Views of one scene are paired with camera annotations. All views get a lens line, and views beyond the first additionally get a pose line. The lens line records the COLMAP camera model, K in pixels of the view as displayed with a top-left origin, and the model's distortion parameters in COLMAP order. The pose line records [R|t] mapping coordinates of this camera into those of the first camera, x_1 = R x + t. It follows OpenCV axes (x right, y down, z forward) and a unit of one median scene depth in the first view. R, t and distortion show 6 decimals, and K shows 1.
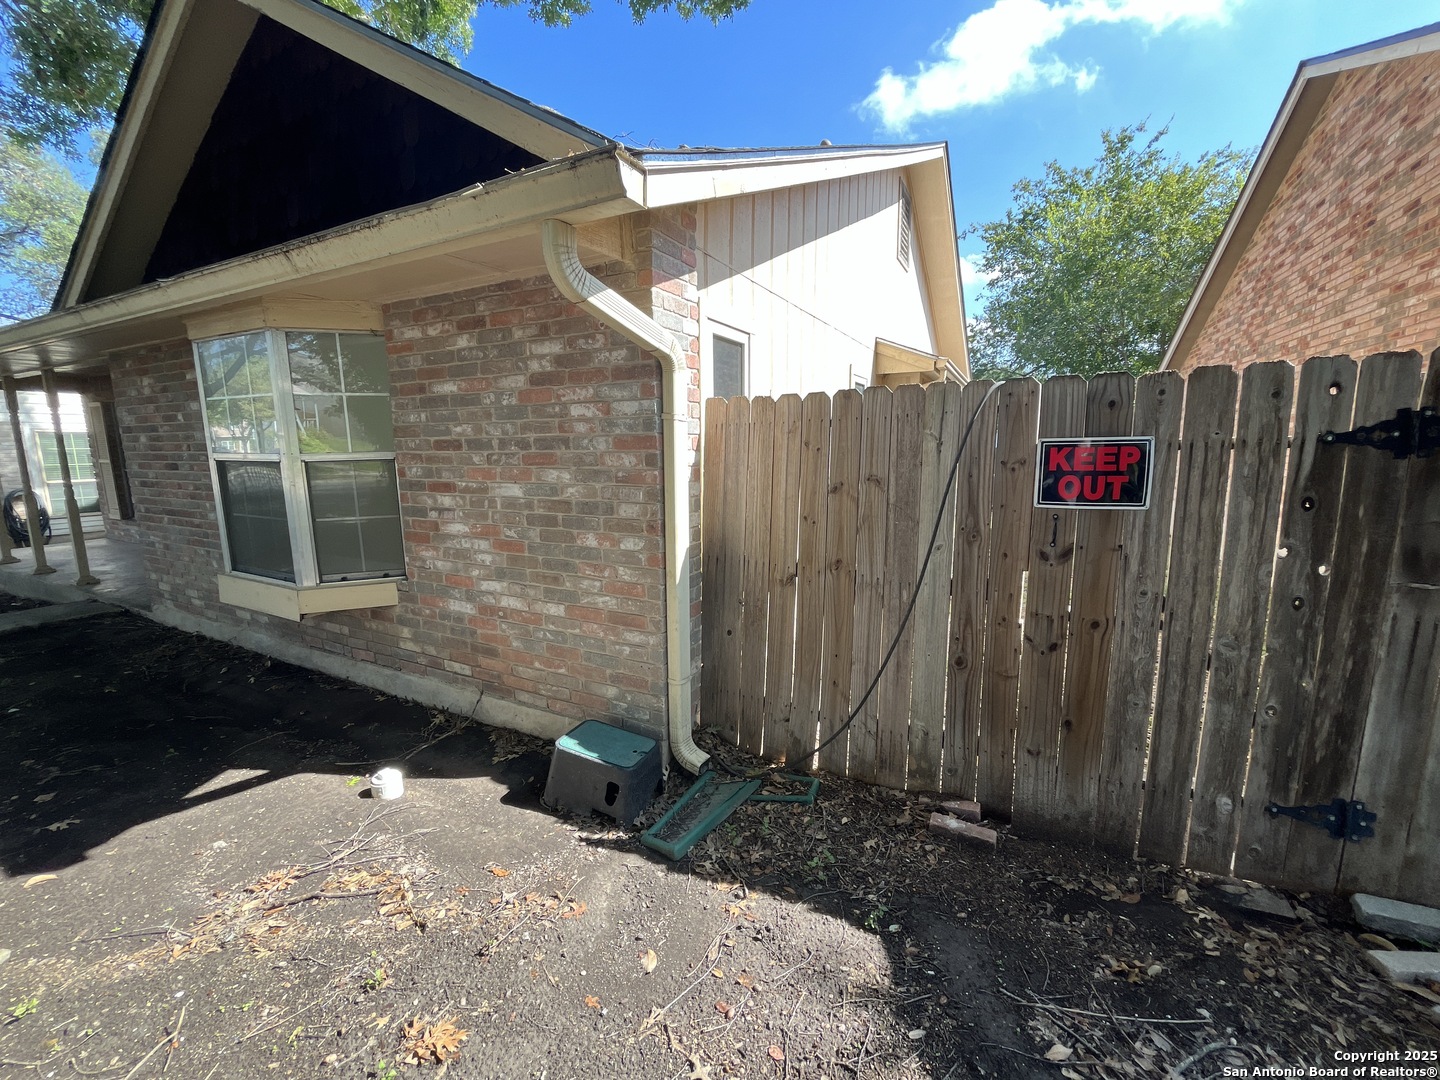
lens RADIAL K [[582.8, 0, 721.1], [0, 582.8, 538.1], [0, 0, 1]] dist [-0.002210, -0.000293]
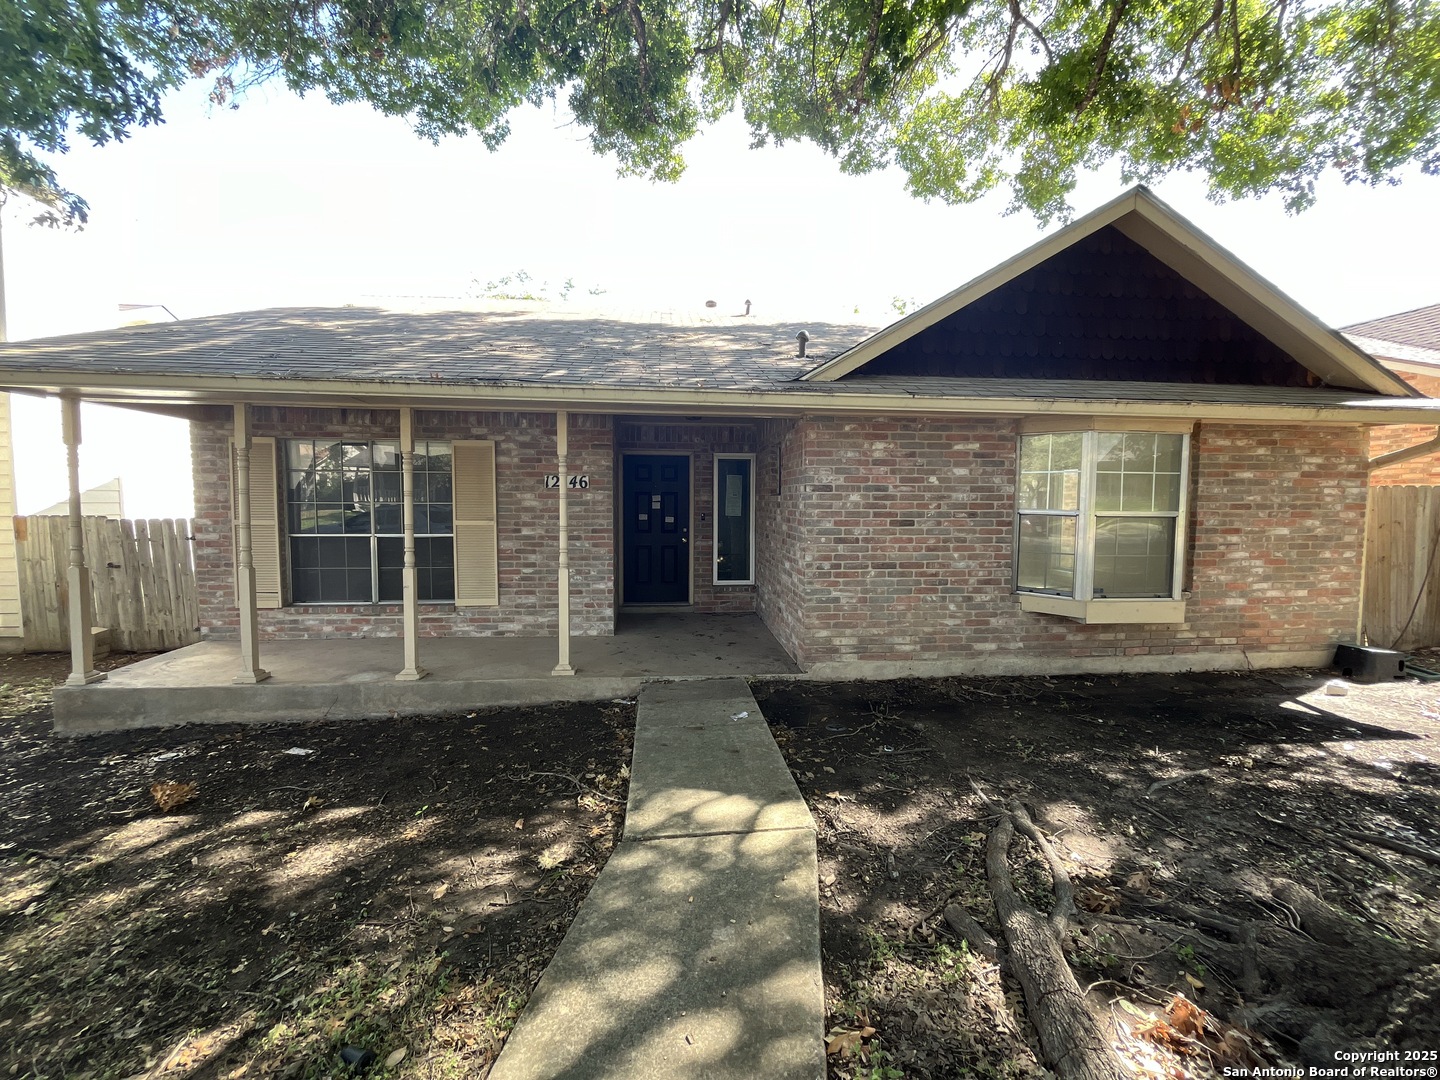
lens RADIAL K [[582.8, 0, 719.8], [0, 582.8, 538.5], [0, 0, 1]] dist [-0.002210, -0.000293]
pose [[0.836449, -0.023496, 0.547541, -2.852941], [0.079122, 0.993791, -0.078226, -0.054694], [-0.542304, 0.108755, 0.833114, 0.424196]]
